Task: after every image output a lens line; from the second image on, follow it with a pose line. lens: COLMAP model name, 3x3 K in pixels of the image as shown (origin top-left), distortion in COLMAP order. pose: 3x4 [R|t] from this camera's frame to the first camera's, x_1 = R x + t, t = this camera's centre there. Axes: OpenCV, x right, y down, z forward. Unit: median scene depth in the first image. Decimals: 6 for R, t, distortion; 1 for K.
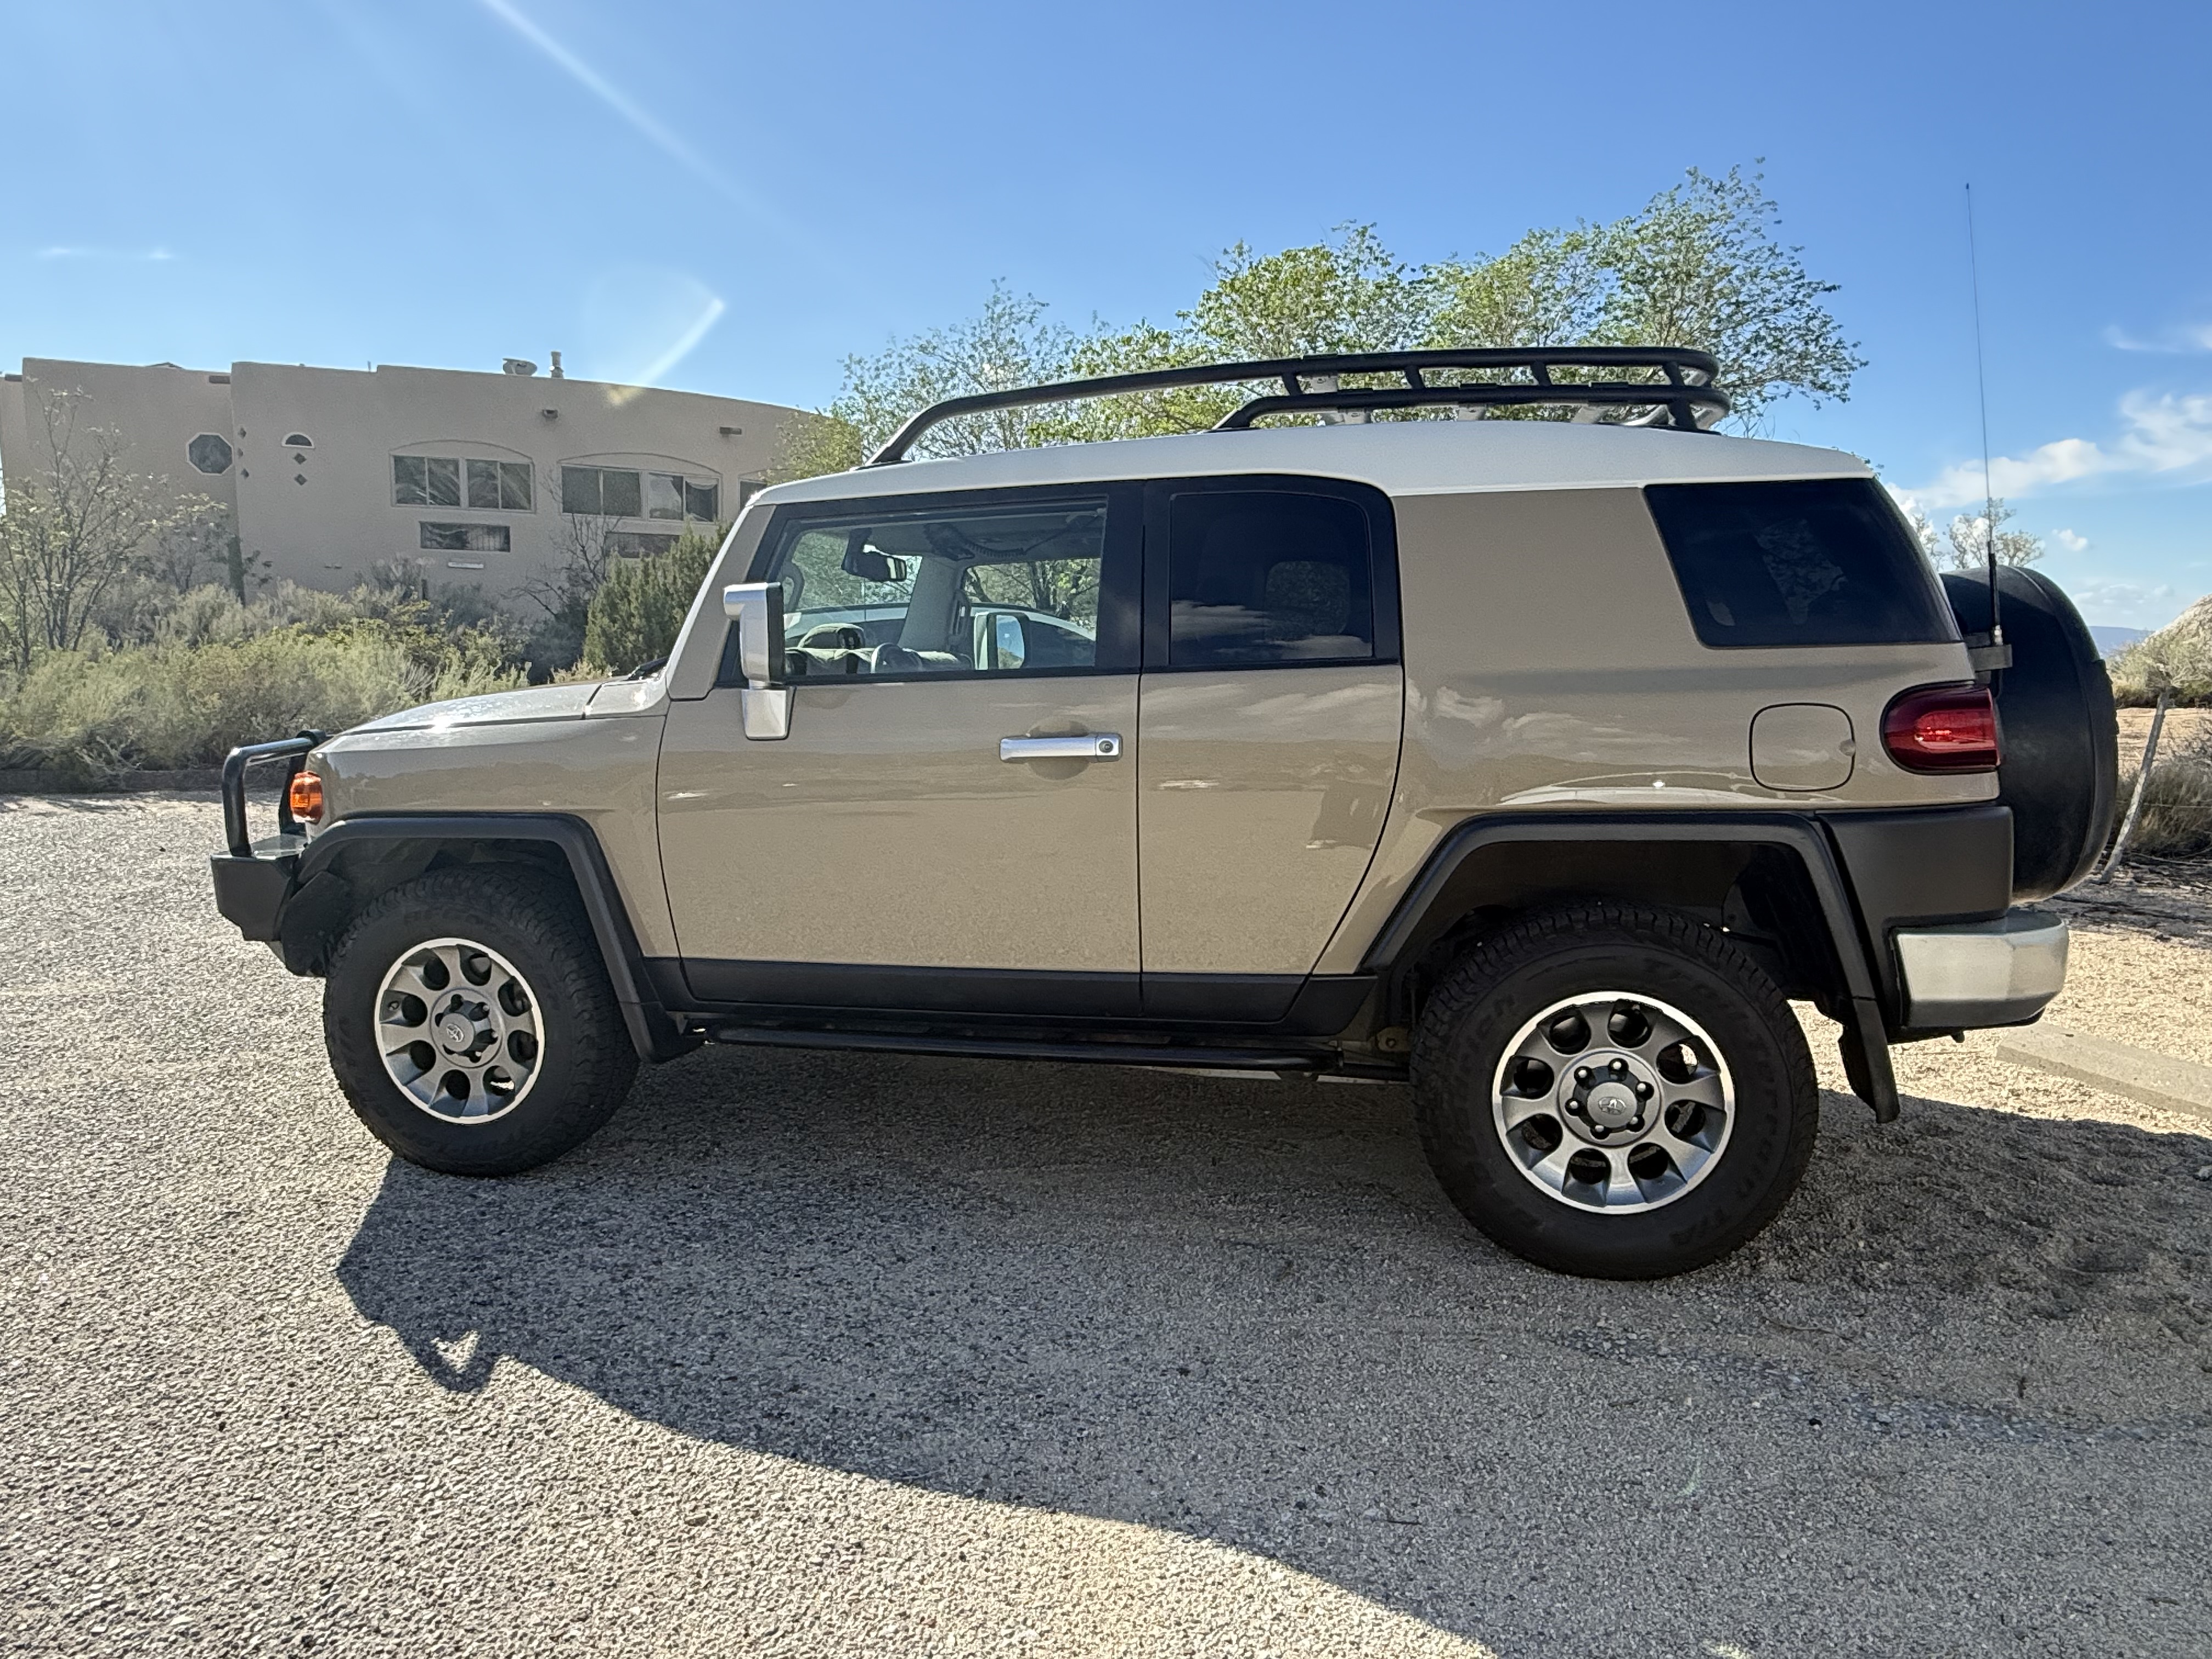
lens RADIAL K [[1336.0, 0, 1106.0], [0, 1336.0, 829.5], [0, 0, 1]] dist [0.001474, -0.000203]
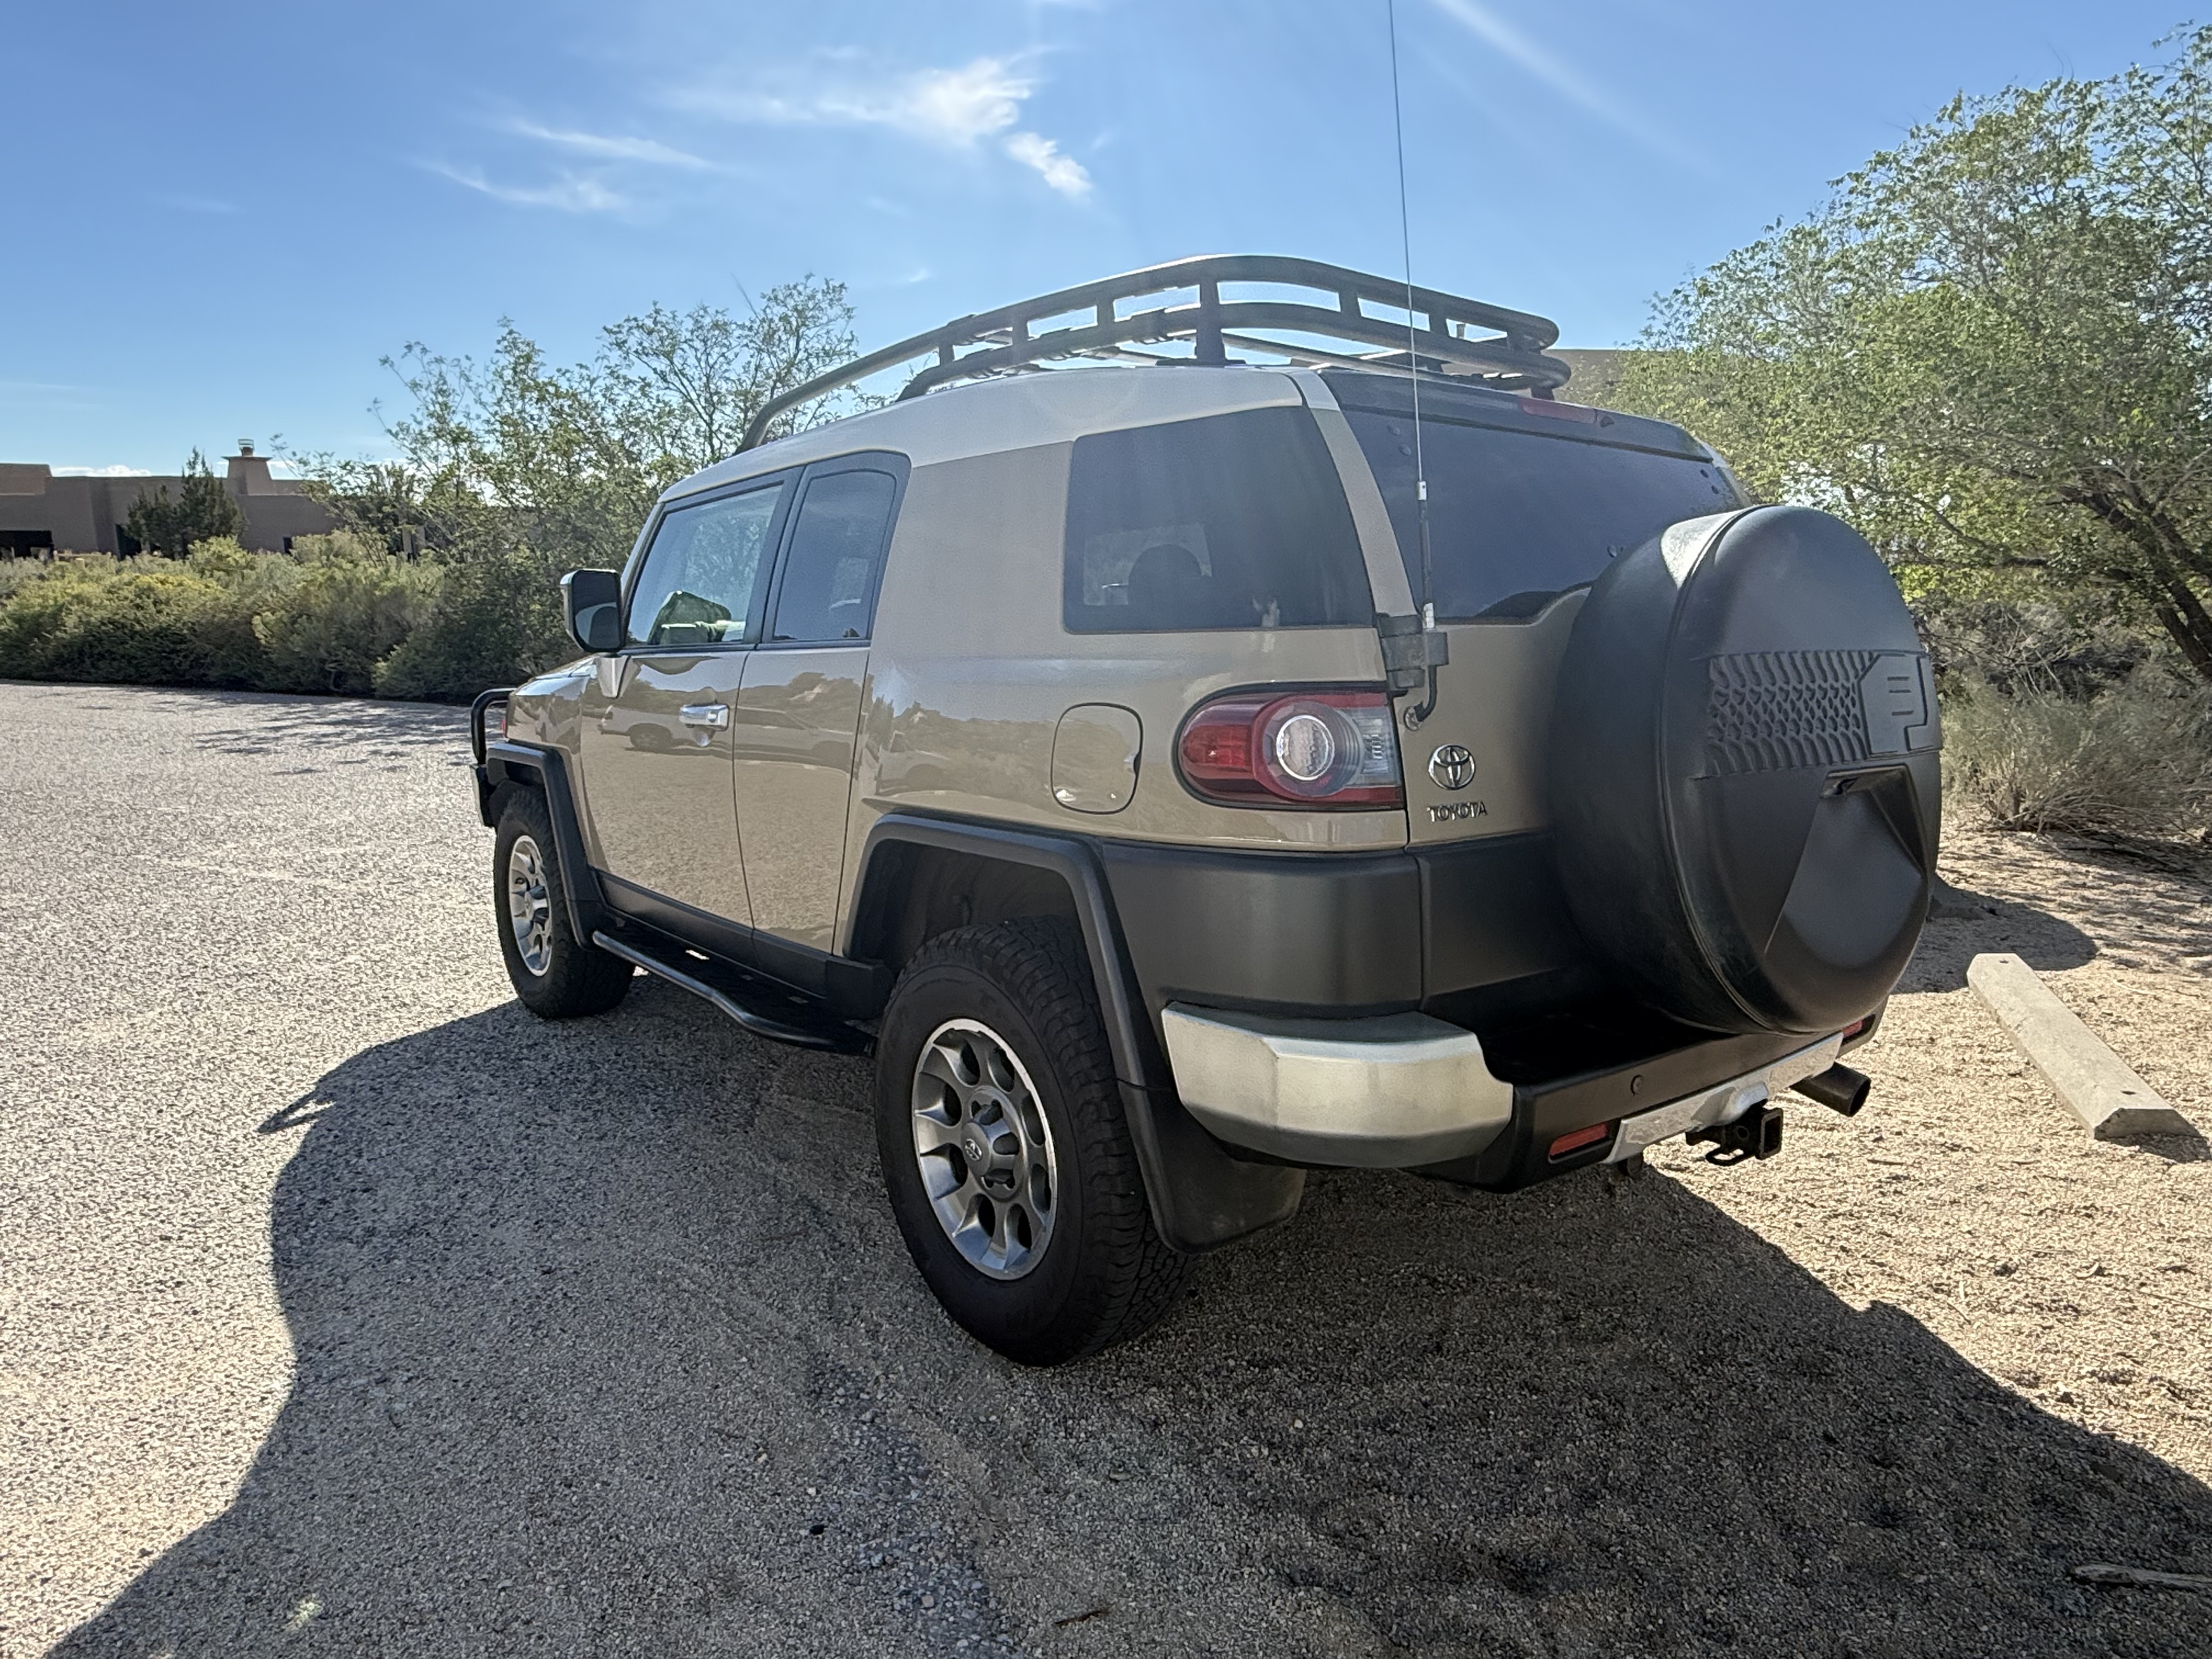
lens RADIAL K [[1336.0, 0, 1106.0], [0, 1336.0, 829.5], [0, 0, 1]] dist [0.001474, -0.000203]
pose [[0.785847, 0.101375, -0.610055, 1.013795], [-0.086820, 0.994788, 0.053471, -0.062365], [0.612296, 0.010945, 0.790553, 0.370141]]
